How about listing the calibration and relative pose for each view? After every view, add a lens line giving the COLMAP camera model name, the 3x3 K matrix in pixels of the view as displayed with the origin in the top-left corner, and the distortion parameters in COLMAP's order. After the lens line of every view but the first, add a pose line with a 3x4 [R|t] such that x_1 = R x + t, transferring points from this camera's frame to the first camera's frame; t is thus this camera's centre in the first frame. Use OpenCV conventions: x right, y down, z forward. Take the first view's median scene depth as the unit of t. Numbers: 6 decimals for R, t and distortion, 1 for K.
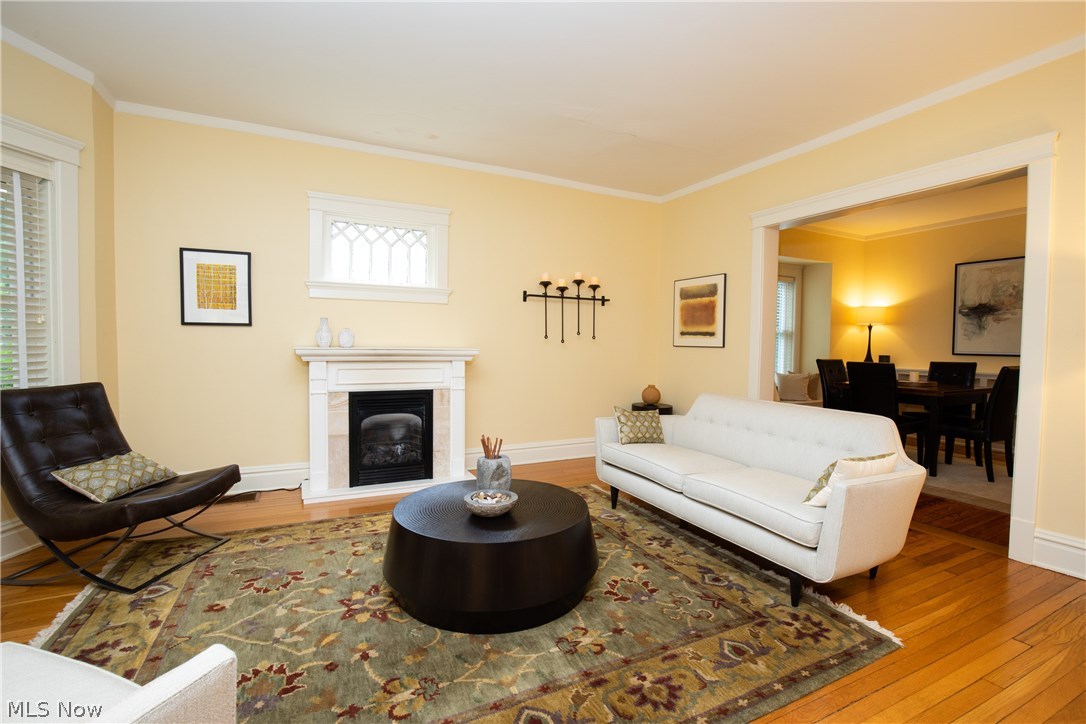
lens RADIAL K [[499.6, 0, 553.7], [0, 499.6, 361.7], [0, 0, 1]] dist [-0.024438, 0.003092]
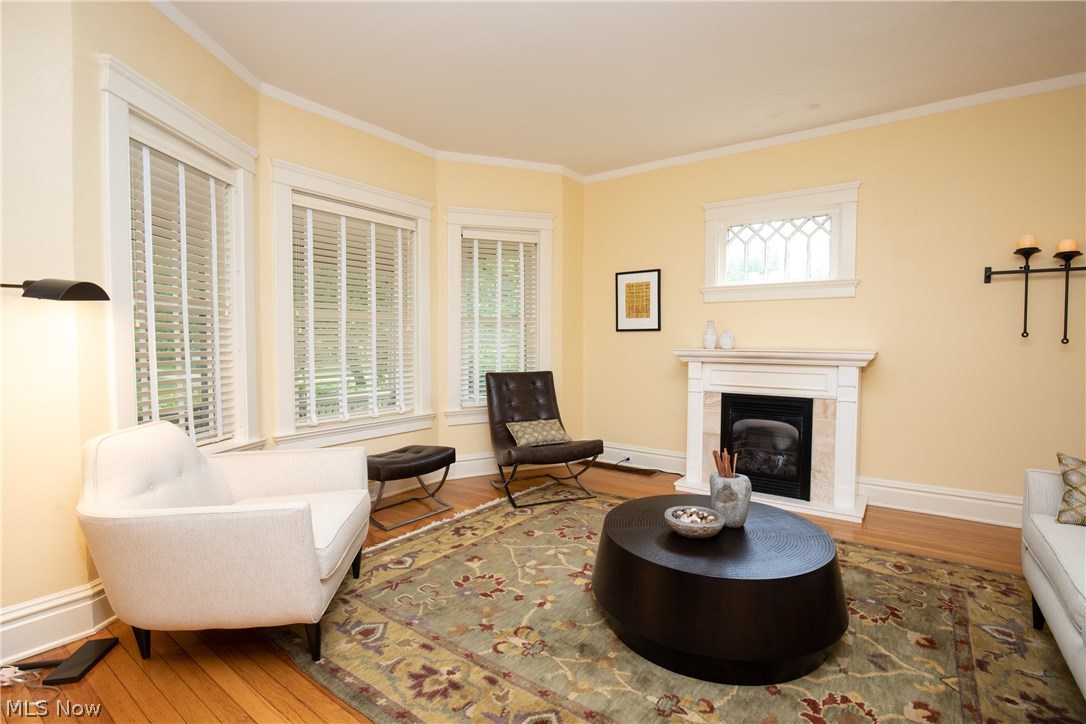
lens RADIAL K [[499.6, 0, 549.5], [0, 499.6, 359.3], [0, 0, 1]] dist [-0.024438, 0.003092]
pose [[0.461101, 0.021780, -0.887080, 0.346546], [-0.030511, 0.999497, 0.008681, -0.006064], [0.886823, 0.023063, 0.461534, 0.223615]]
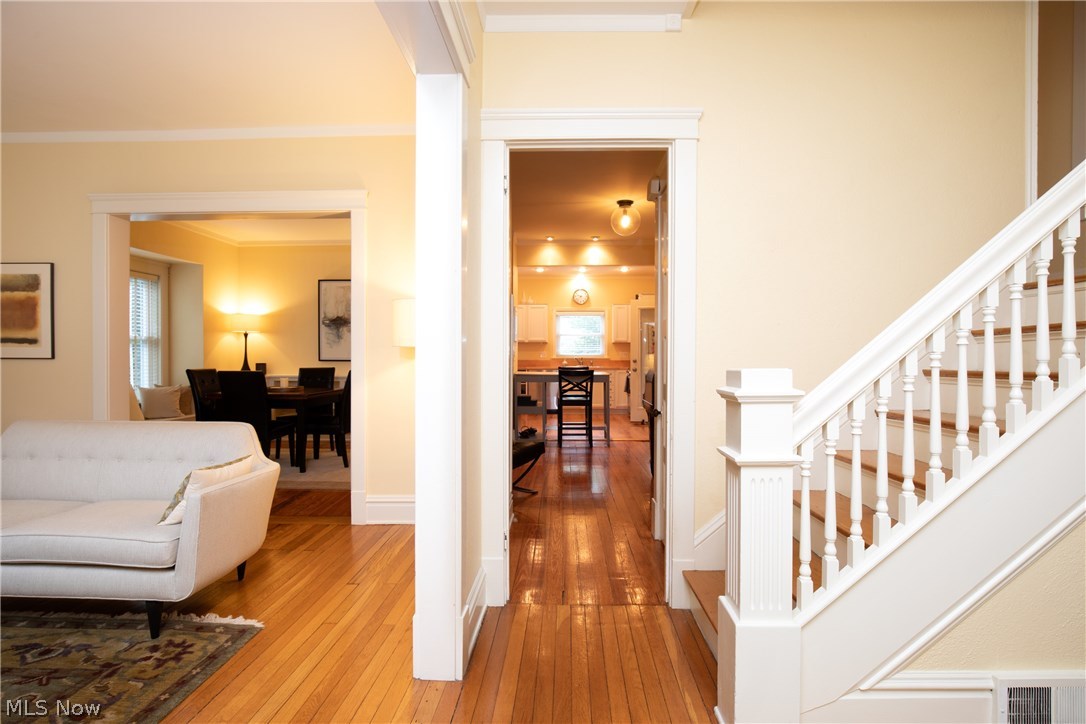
lens RADIAL K [[541.4, 0, 558.6], [0, 541.4, 361.8], [0, 0, 1]] dist [-0.035645, 0.008345]
pose [[0.473217, -0.023751, 0.880626, -0.007395], [0.038145, 0.999251, 0.006453, 0.000580], [-0.880120, 0.030538, 0.473769, -0.086713]]
